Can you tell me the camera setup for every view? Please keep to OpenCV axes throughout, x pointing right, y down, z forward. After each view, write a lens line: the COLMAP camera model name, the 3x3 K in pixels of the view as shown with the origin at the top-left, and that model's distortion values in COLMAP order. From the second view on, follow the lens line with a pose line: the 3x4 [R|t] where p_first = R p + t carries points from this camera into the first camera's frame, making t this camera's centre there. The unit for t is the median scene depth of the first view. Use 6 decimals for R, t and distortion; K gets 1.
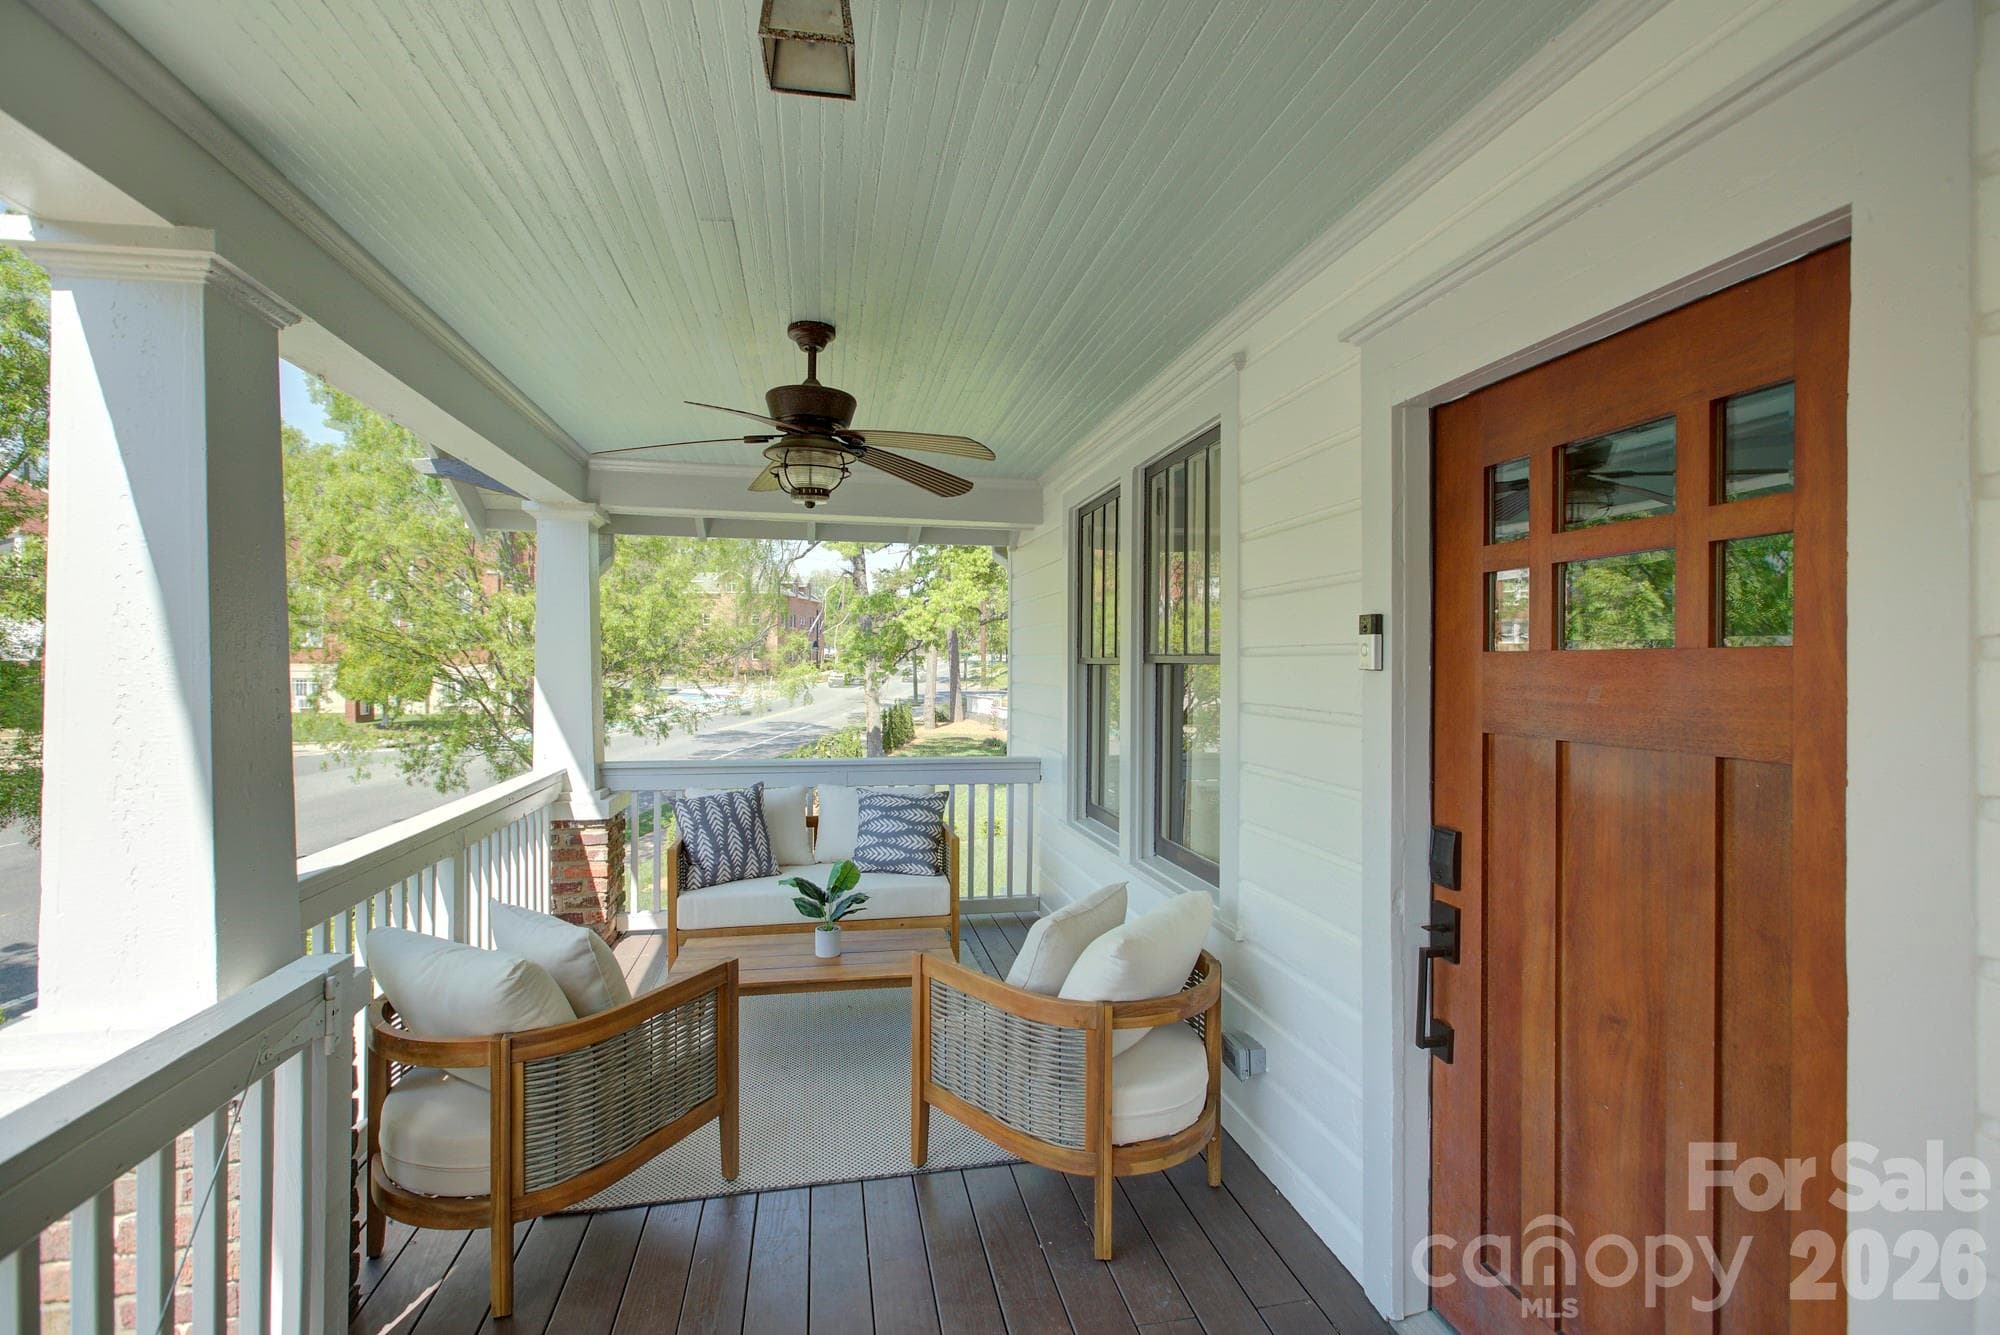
lens RADIAL K [[912.0, 0, 1000.0], [0, 912.0, 667.5], [0, 0, 1]] dist [0.003546, 0.001261]
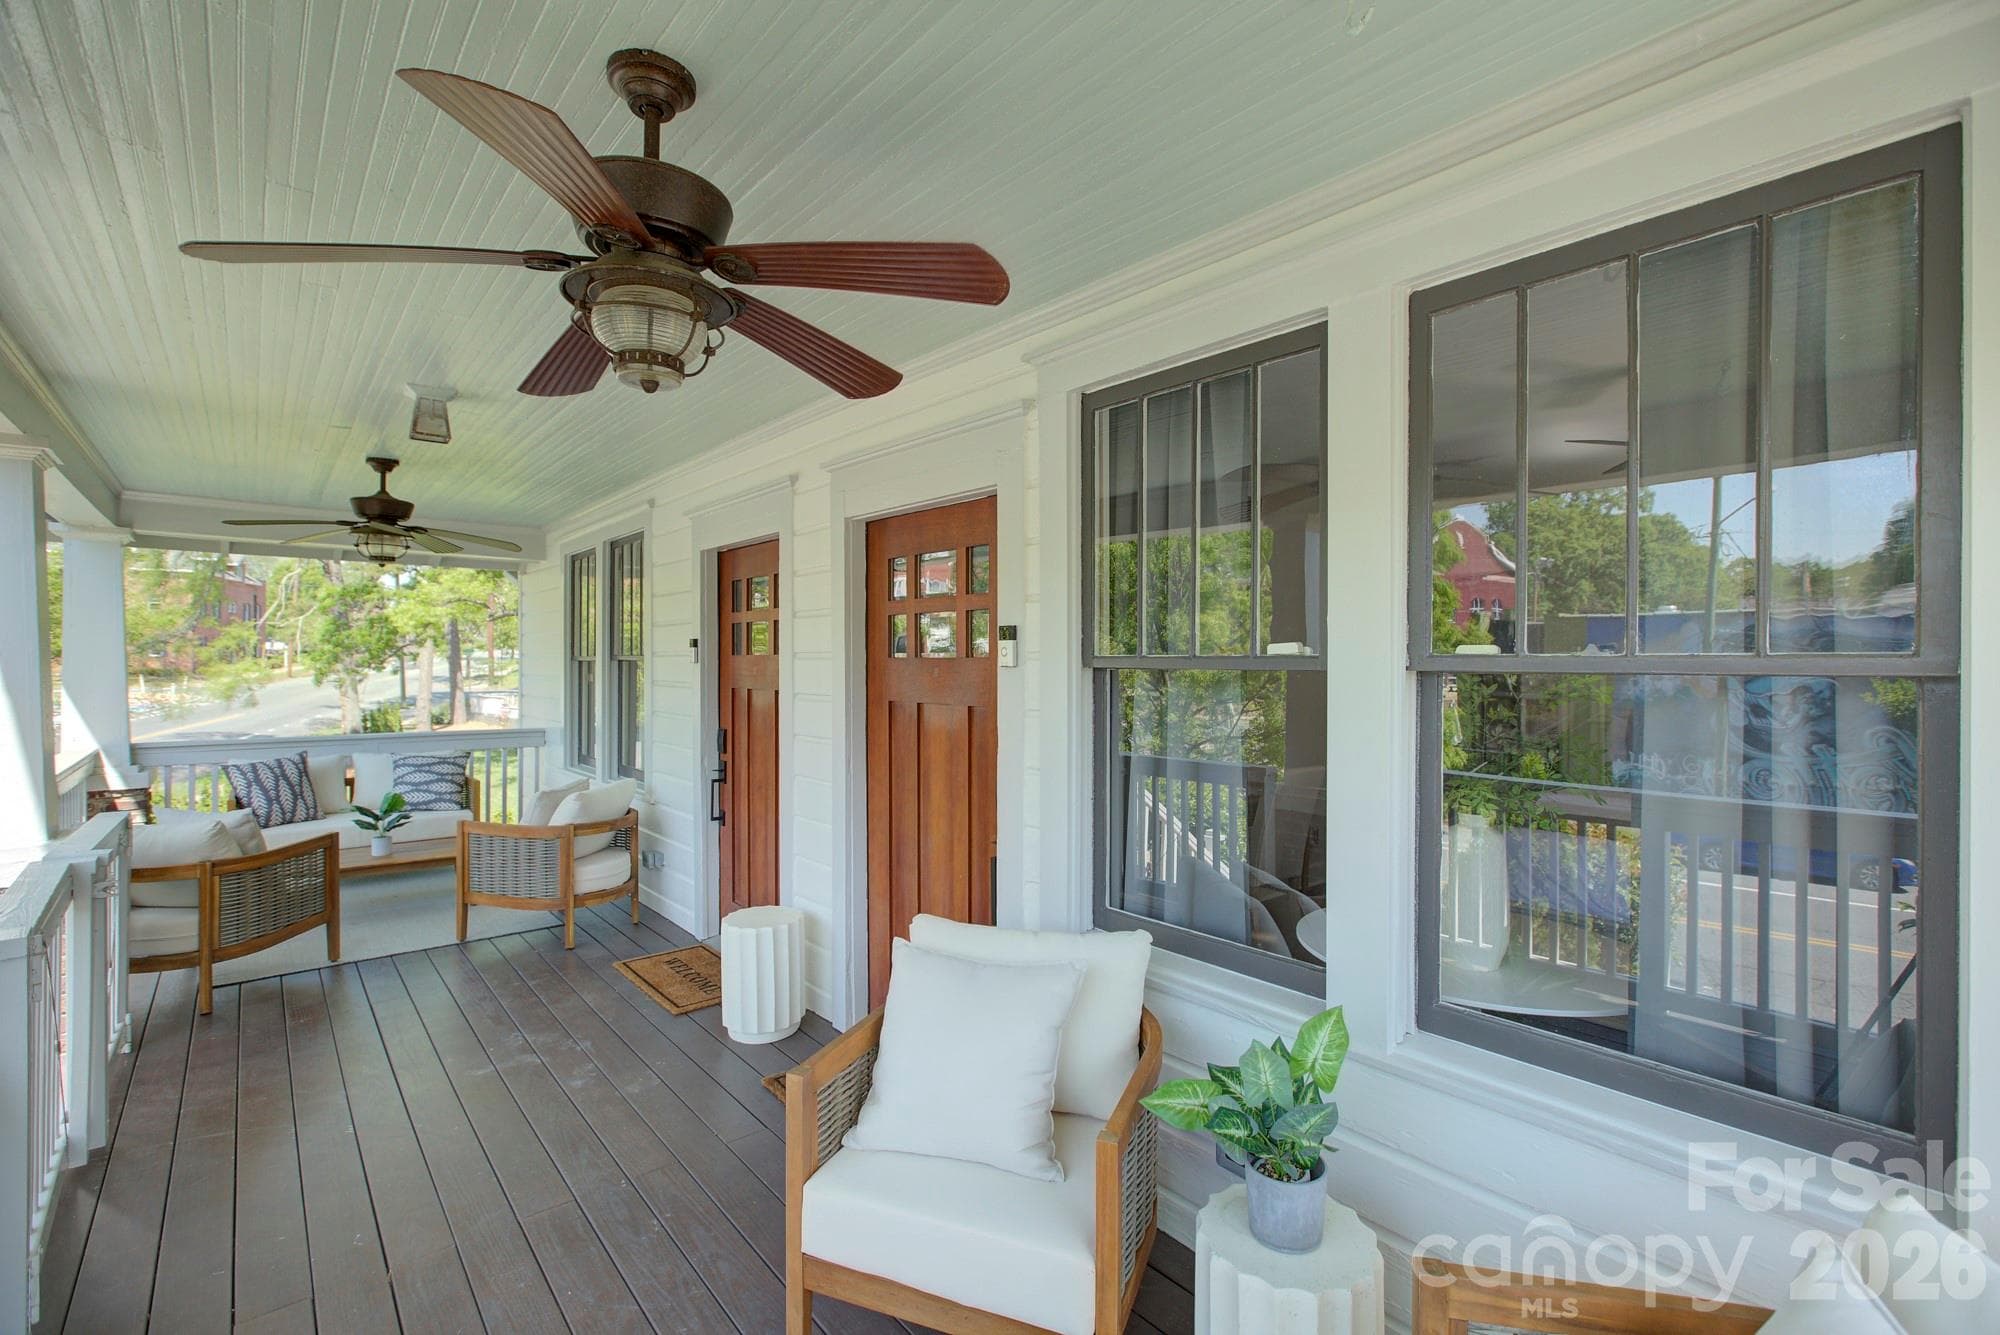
lens RADIAL K [[912.0, 0, 1000.0], [0, 912.0, 667.5], [0, 0, 1]] dist [0.003546, 0.001261]
pose [[0.881925, -0.004293, 0.471370, 0.000704], [0.002648, 0.999988, 0.004153, 0.002906], [-0.471382, -0.002415, 0.881926, -0.654889]]
